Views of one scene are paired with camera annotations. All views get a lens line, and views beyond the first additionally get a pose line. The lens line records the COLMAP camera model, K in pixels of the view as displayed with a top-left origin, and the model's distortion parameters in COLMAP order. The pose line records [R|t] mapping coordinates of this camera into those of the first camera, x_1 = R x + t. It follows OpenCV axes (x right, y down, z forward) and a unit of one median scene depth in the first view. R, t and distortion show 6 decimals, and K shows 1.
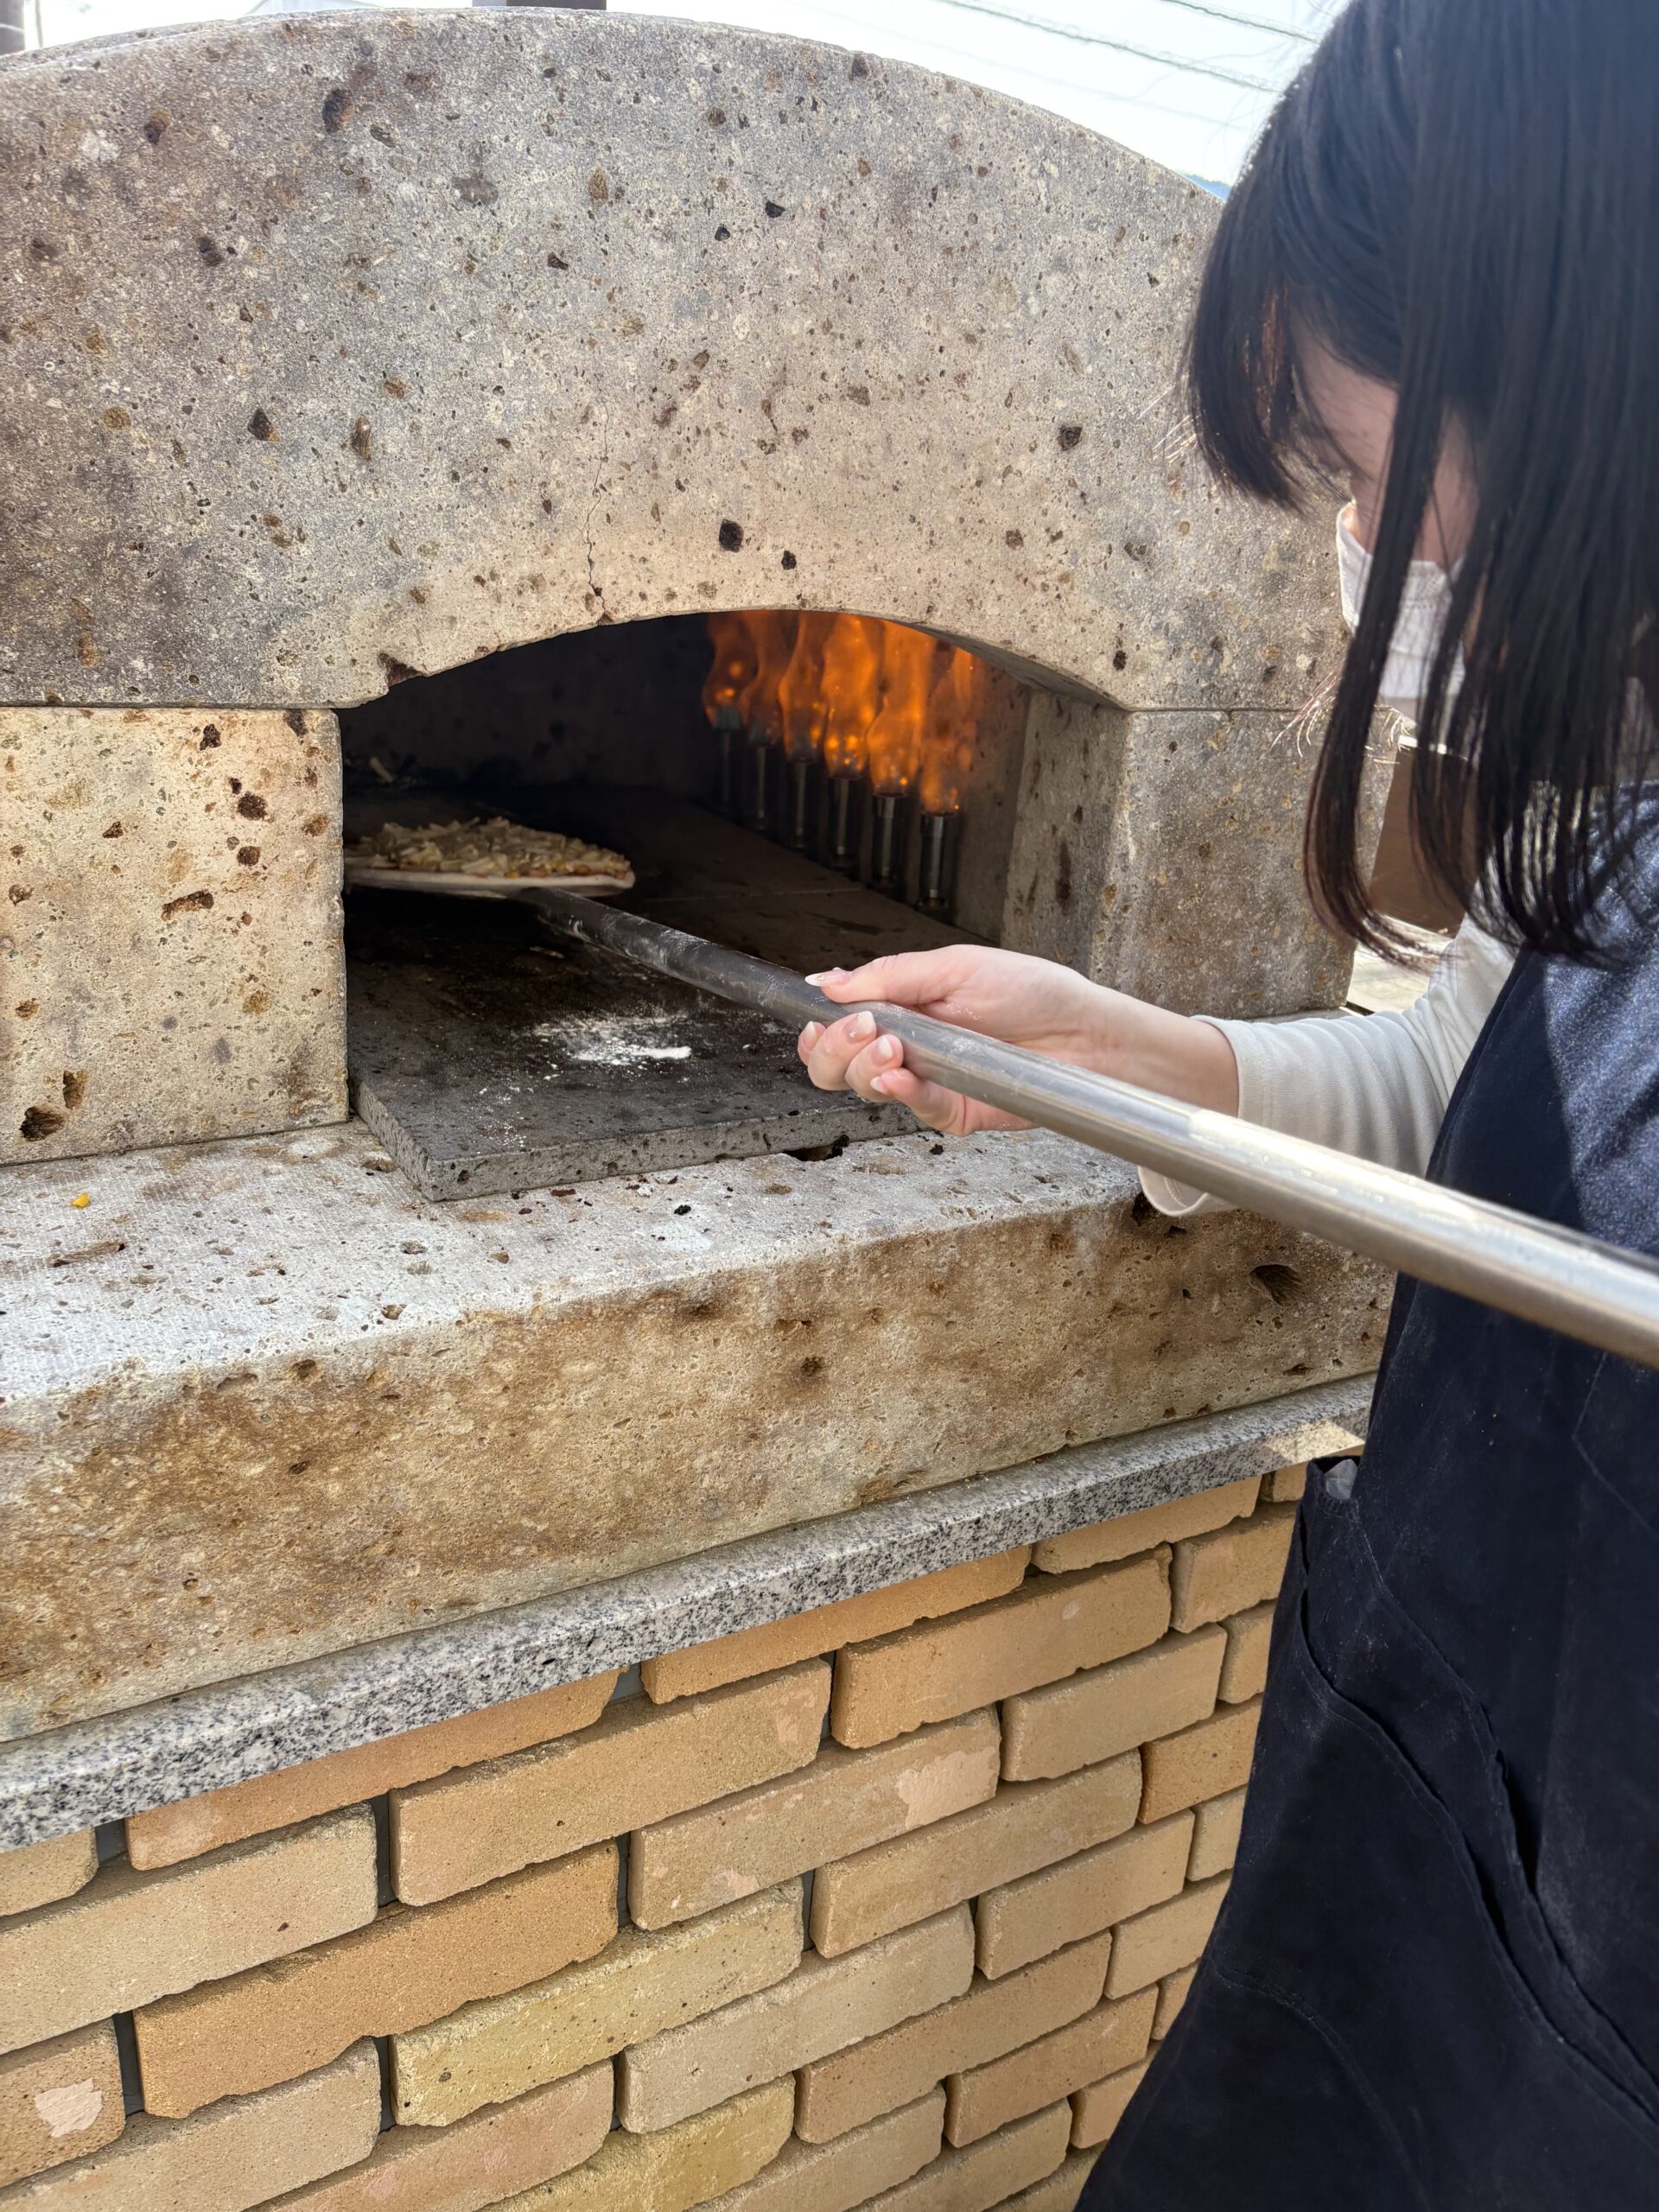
lens RADIAL K [[1671.2, 0, 829.5], [0, 1671.2, 1106.0], [0, 0, 1]] dist [0.144892, -0.000229]
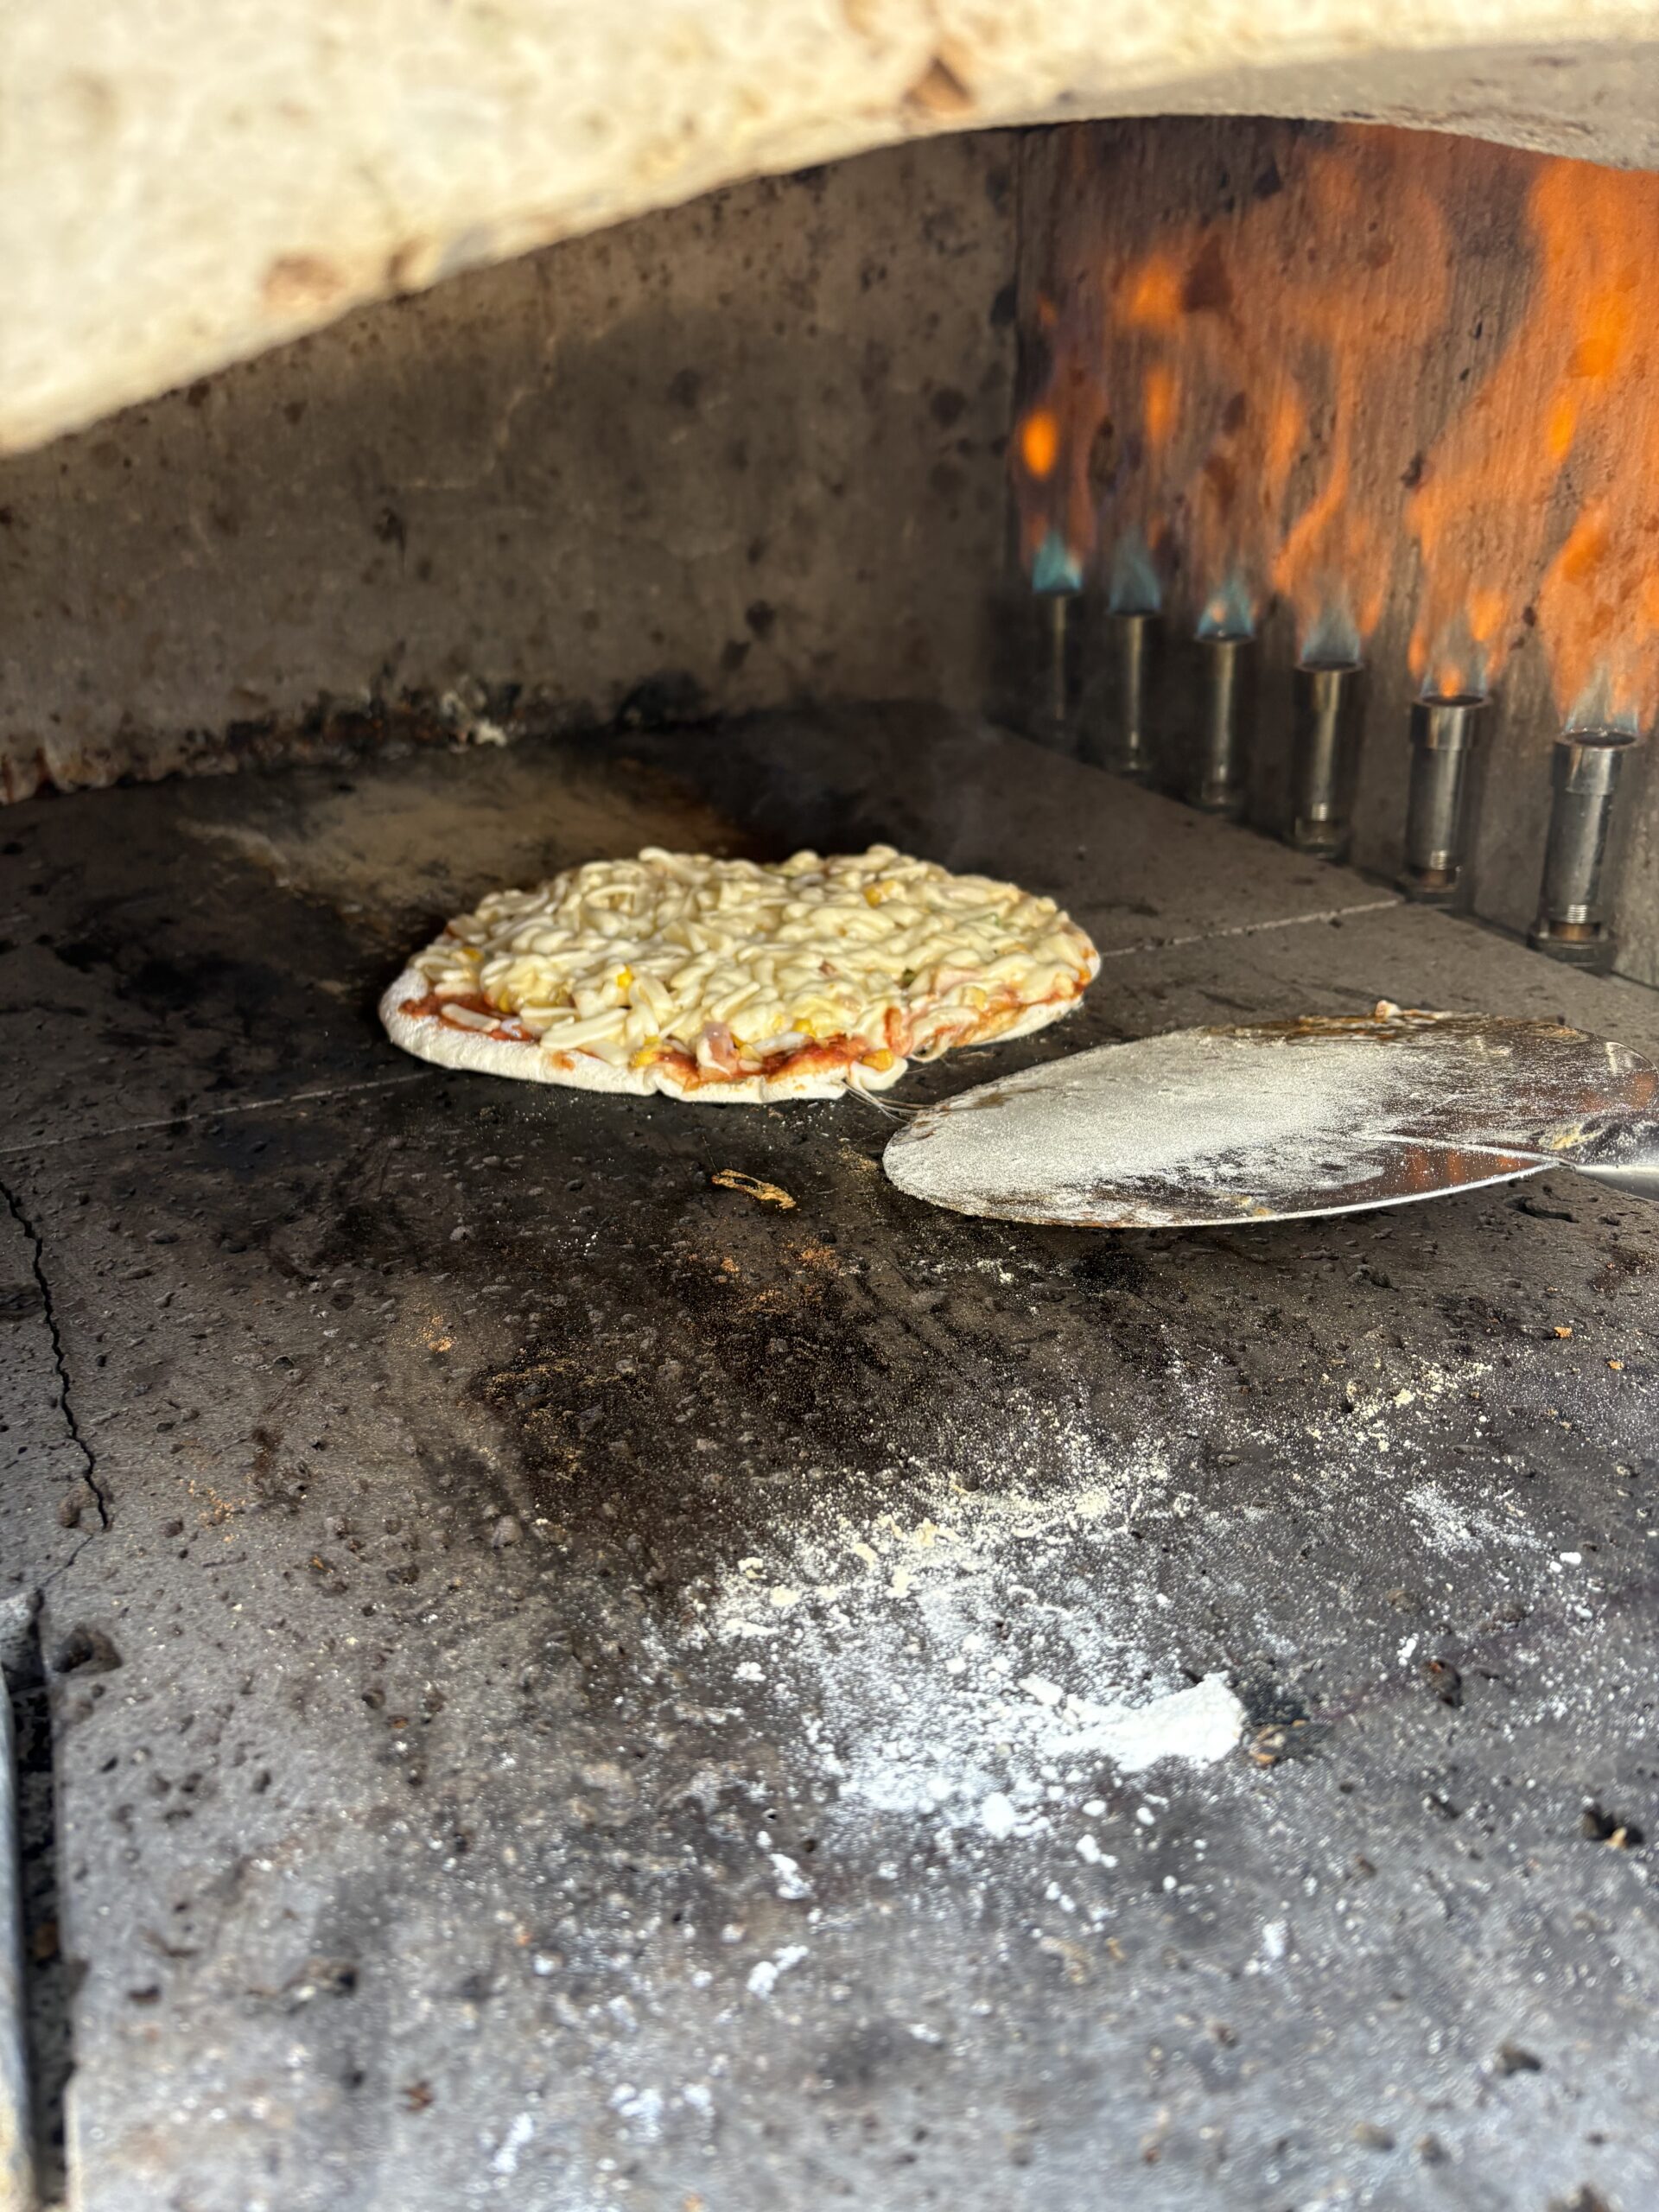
lens RADIAL K [[1622.7, 0, 829.5], [0, 1622.7, 1106.0], [0, 0, 1]] dist [0.001034, 0.002353]
pose [[0.989704, -0.038202, -0.137934, -0.108783], [0.050252, 0.995116, 0.084967, -0.163768], [0.134015, -0.091023, 0.986790, 0.707839]]
